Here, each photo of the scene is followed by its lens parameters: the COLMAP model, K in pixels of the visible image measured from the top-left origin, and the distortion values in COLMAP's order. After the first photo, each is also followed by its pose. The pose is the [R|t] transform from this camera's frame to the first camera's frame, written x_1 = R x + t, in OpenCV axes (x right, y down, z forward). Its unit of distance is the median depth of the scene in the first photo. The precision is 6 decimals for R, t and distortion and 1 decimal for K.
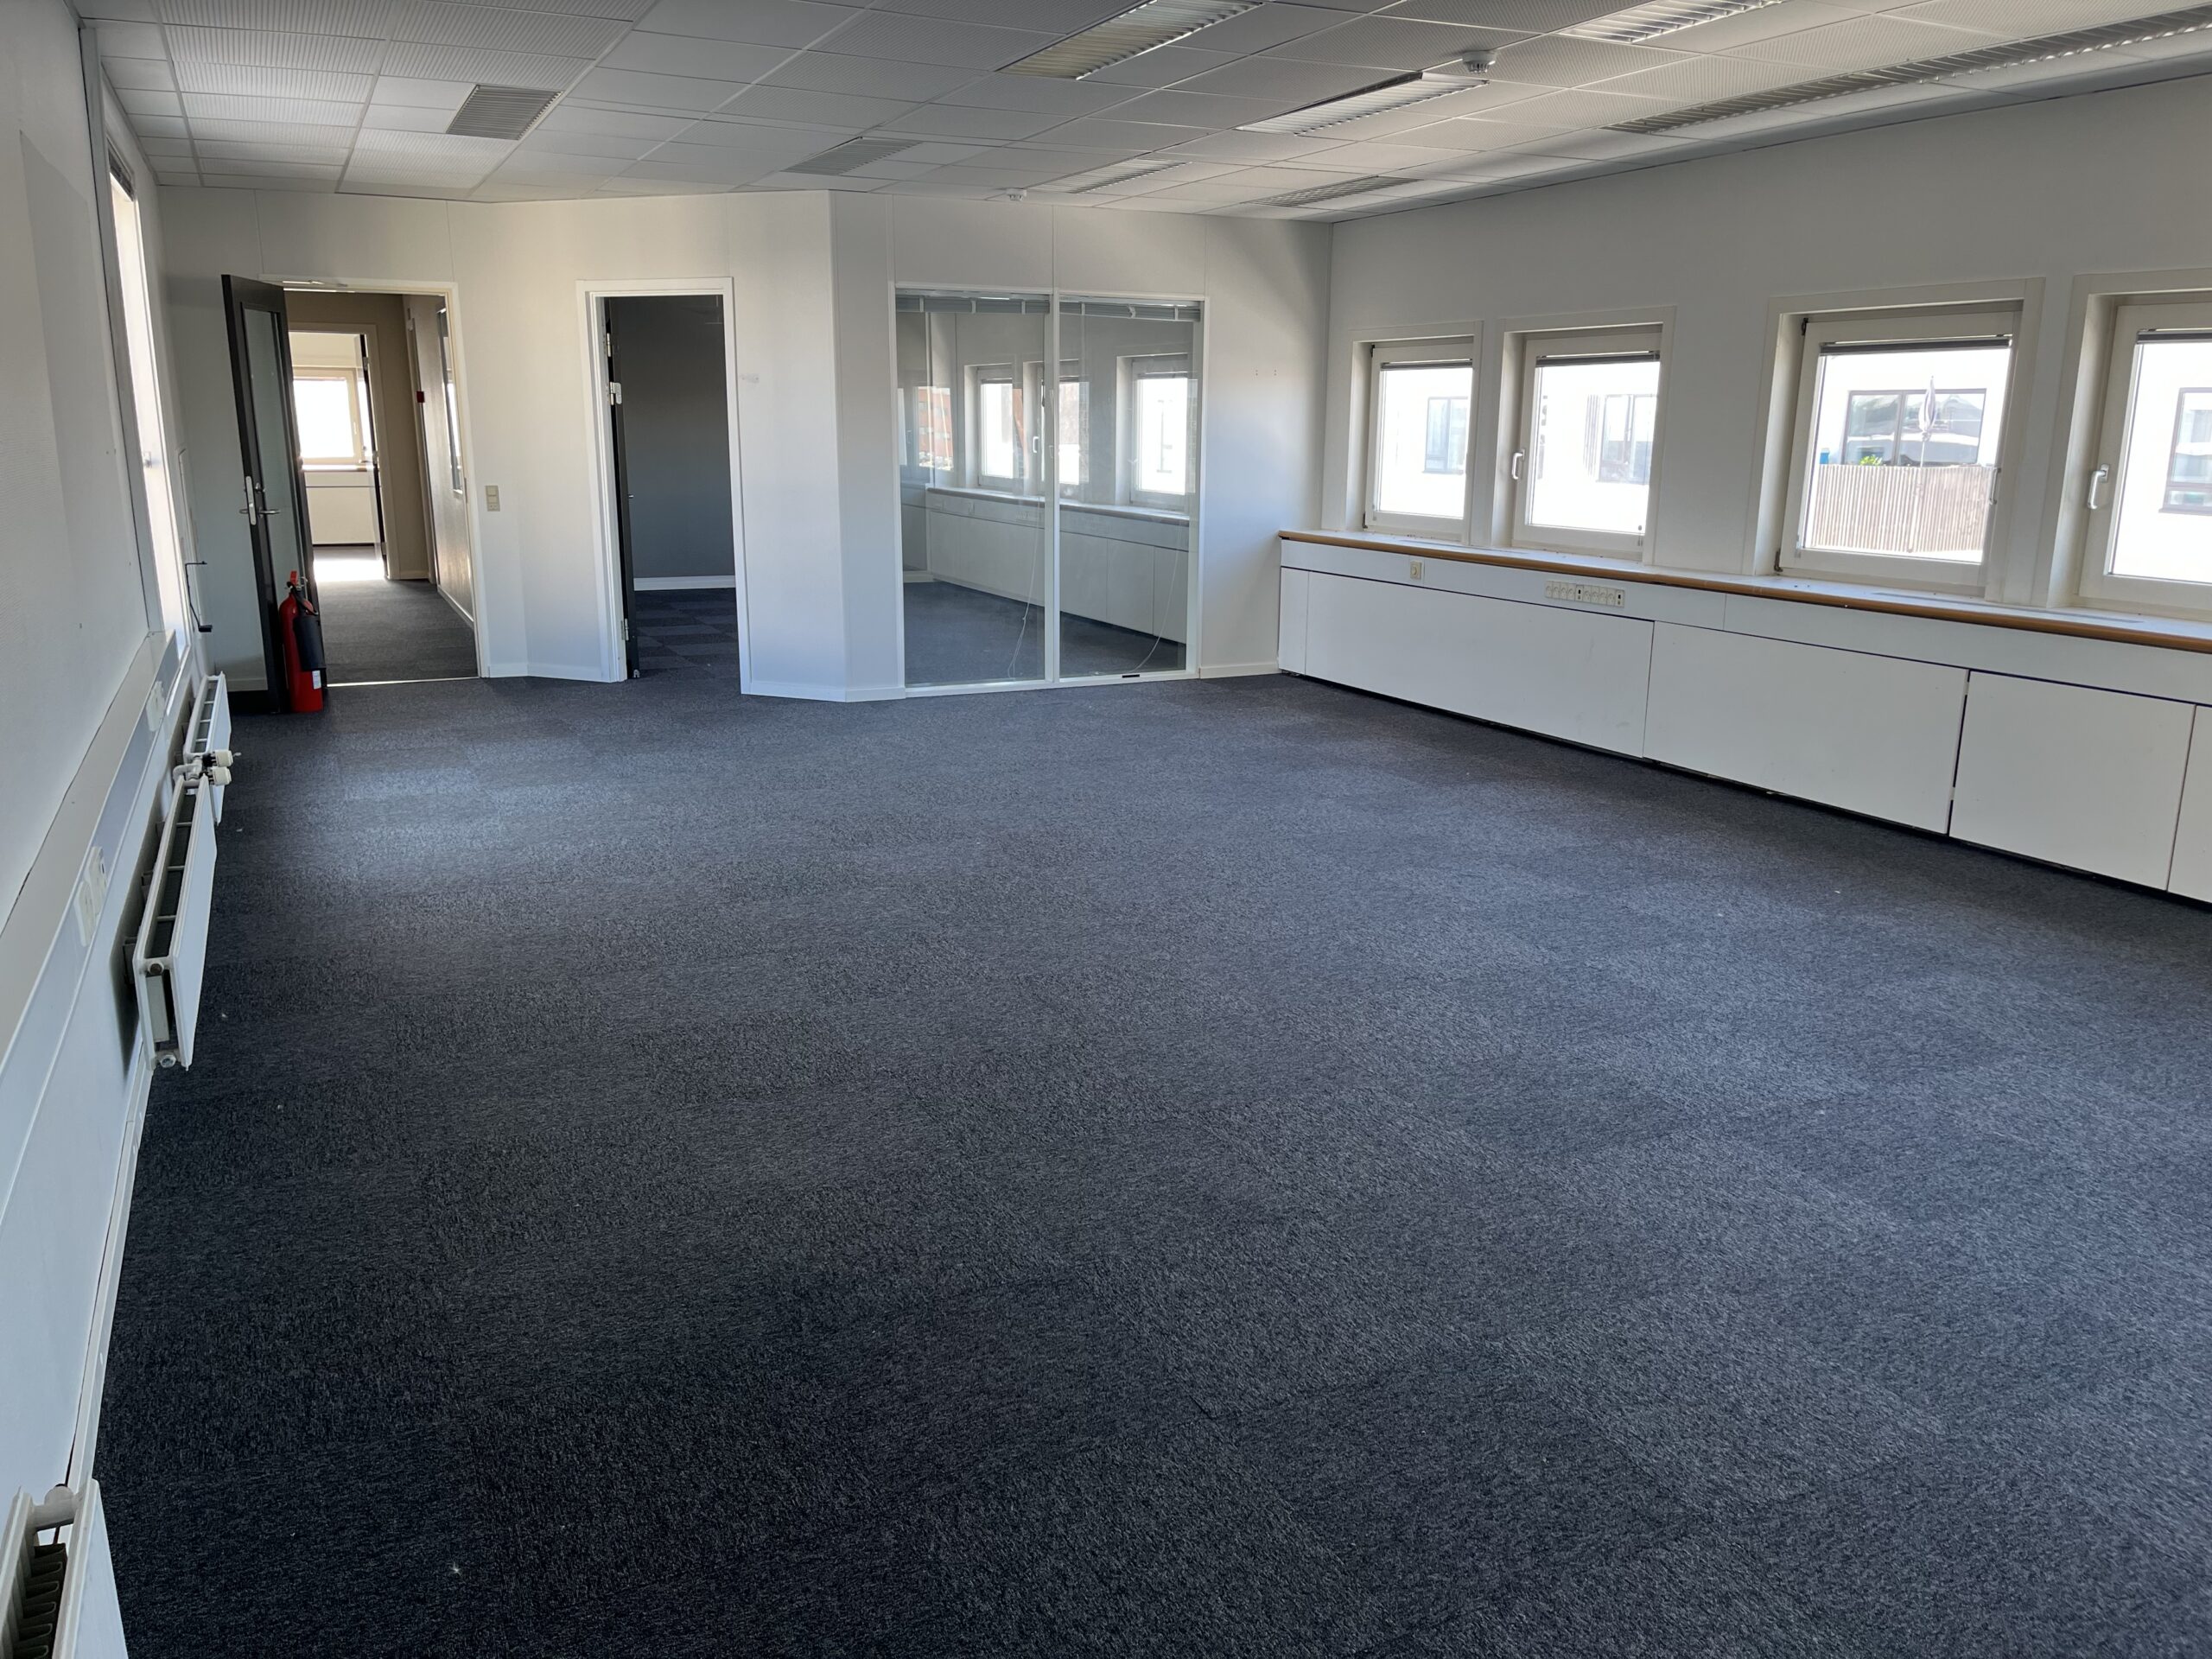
lens RADIAL K [[1692.6, 0, 1106.0], [0, 1692.6, 829.5], [0, 0, 1]] dist [0.005350, 0.004315]
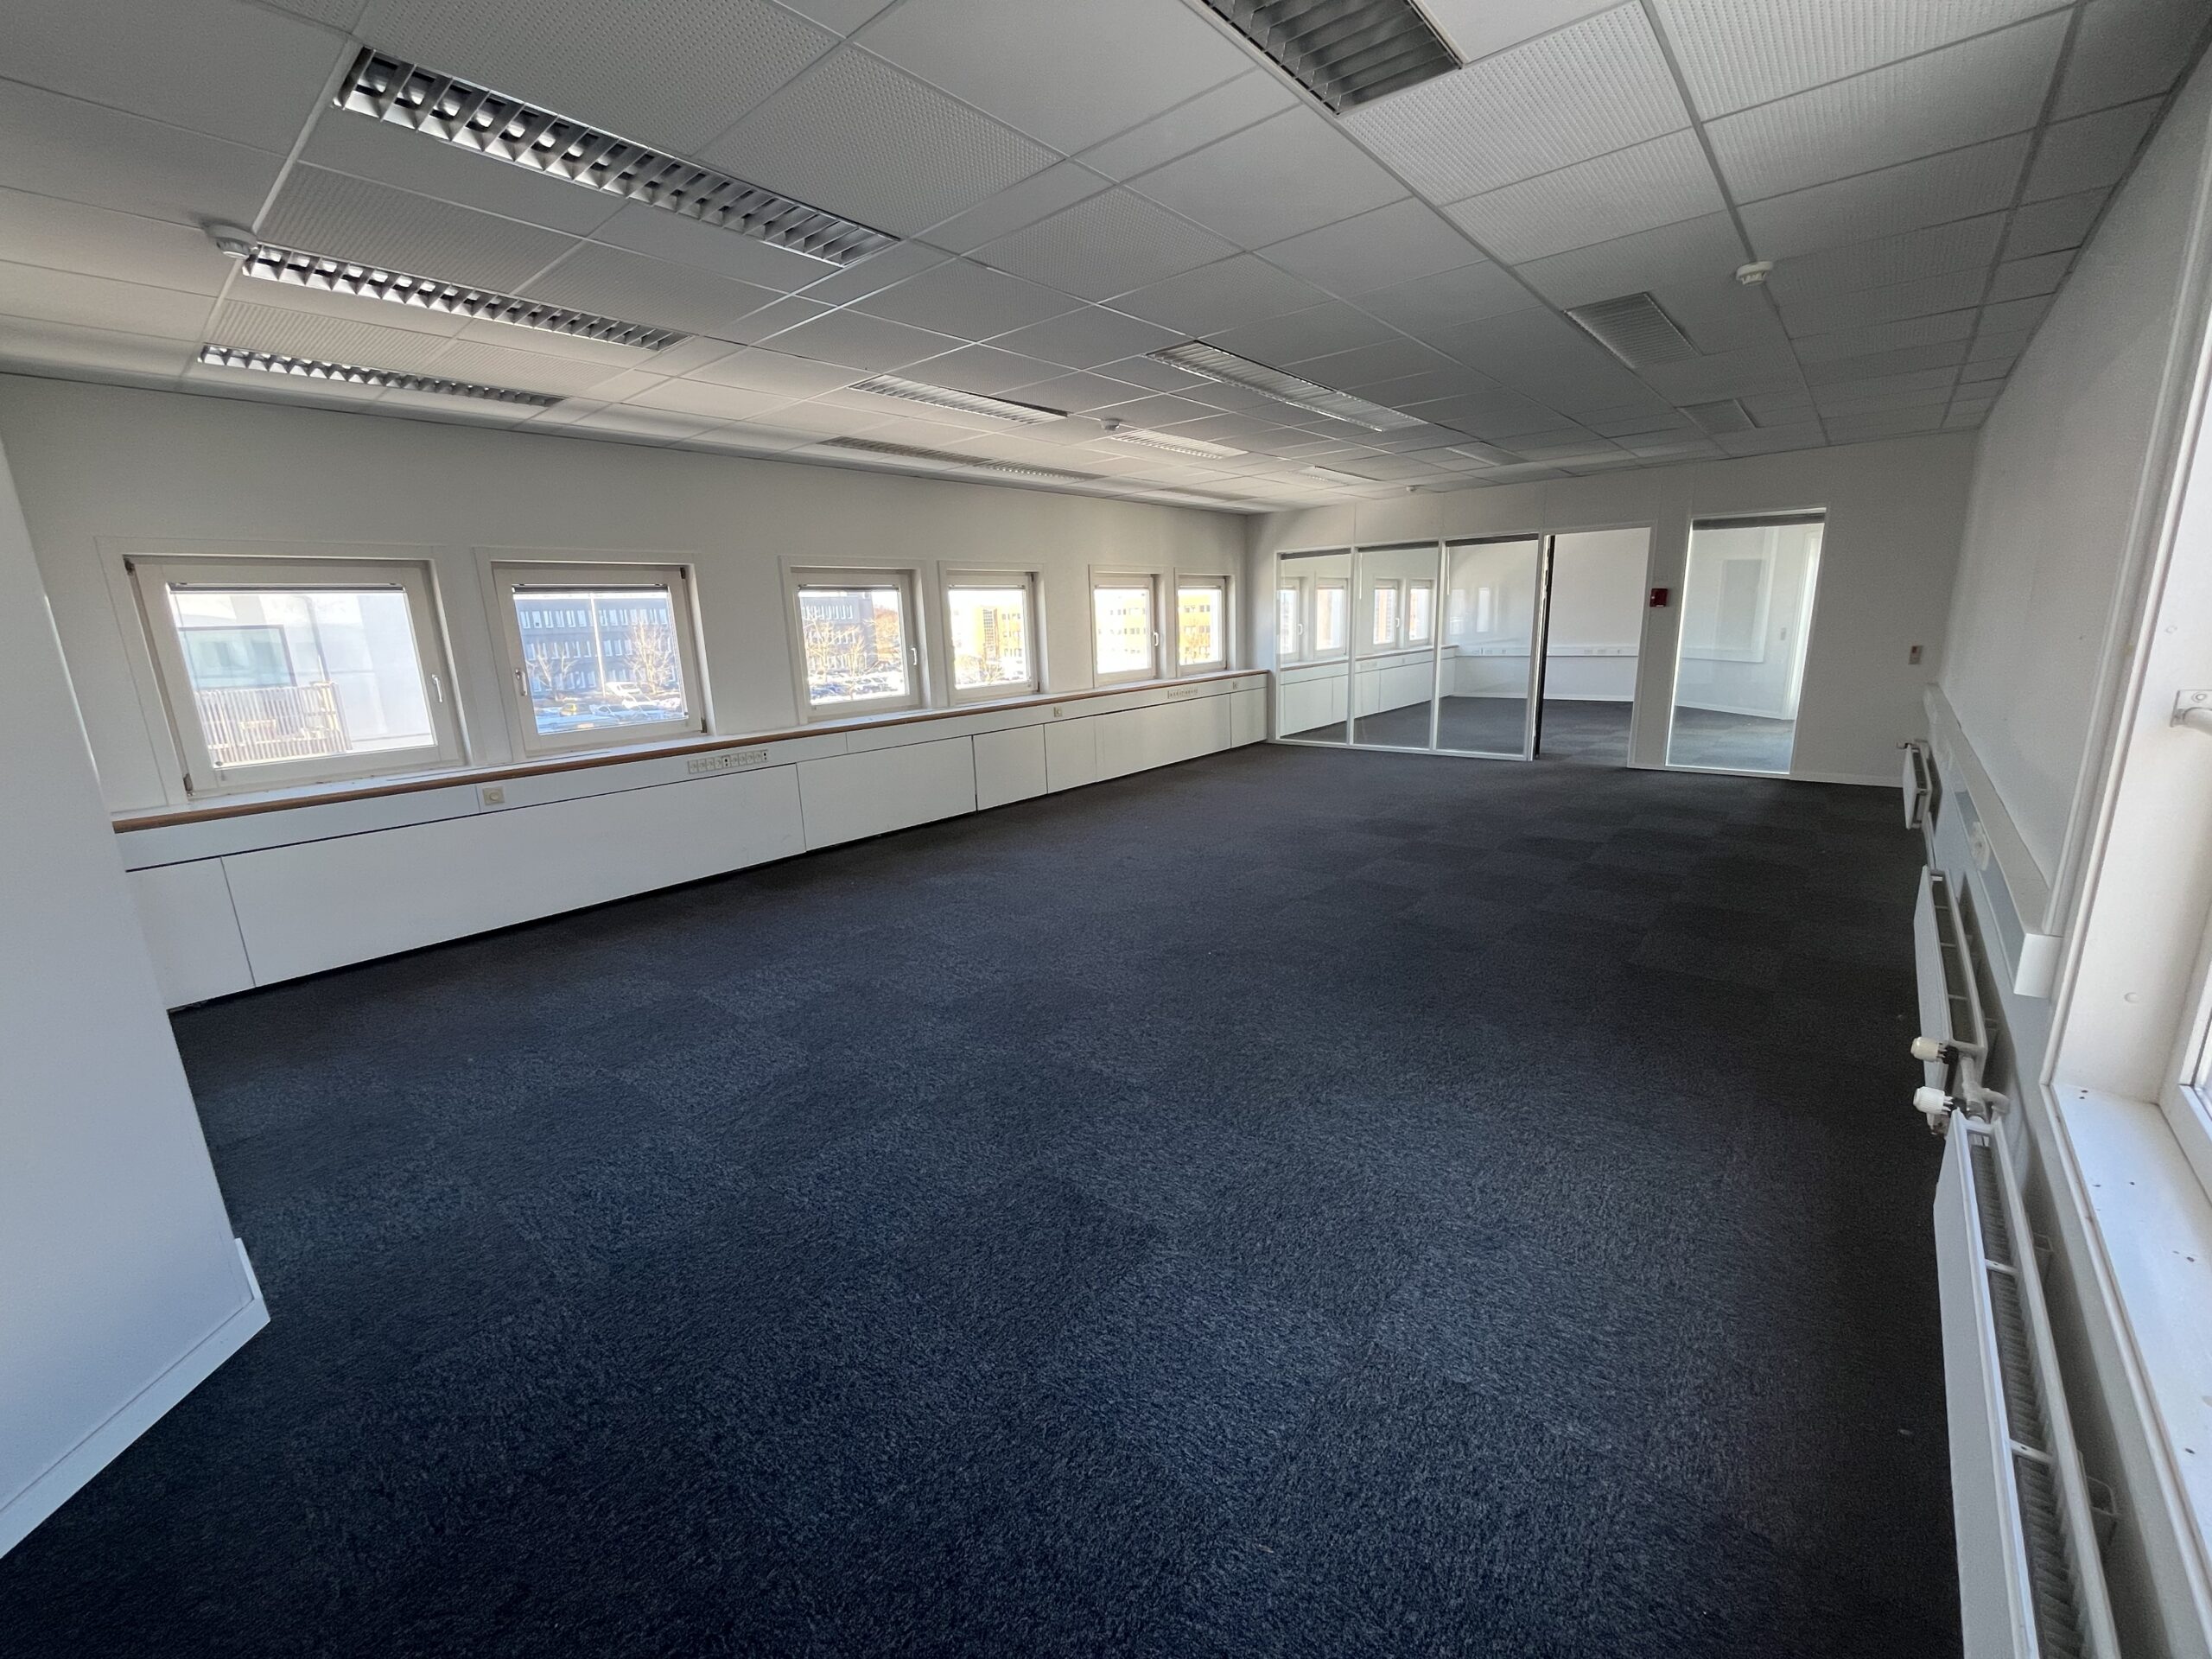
lens RADIAL K [[910.1, 0, 1106.0], [0, 910.1, 829.5], [0, 0, 1]] dist [-0.000107, 0.000036]
pose [[-0.415947, -0.196351, 0.887938, -0.506300], [0.248756, 0.914605, 0.318776, -0.249640], [-0.874705, 0.353474, -0.331583, 1.011239]]
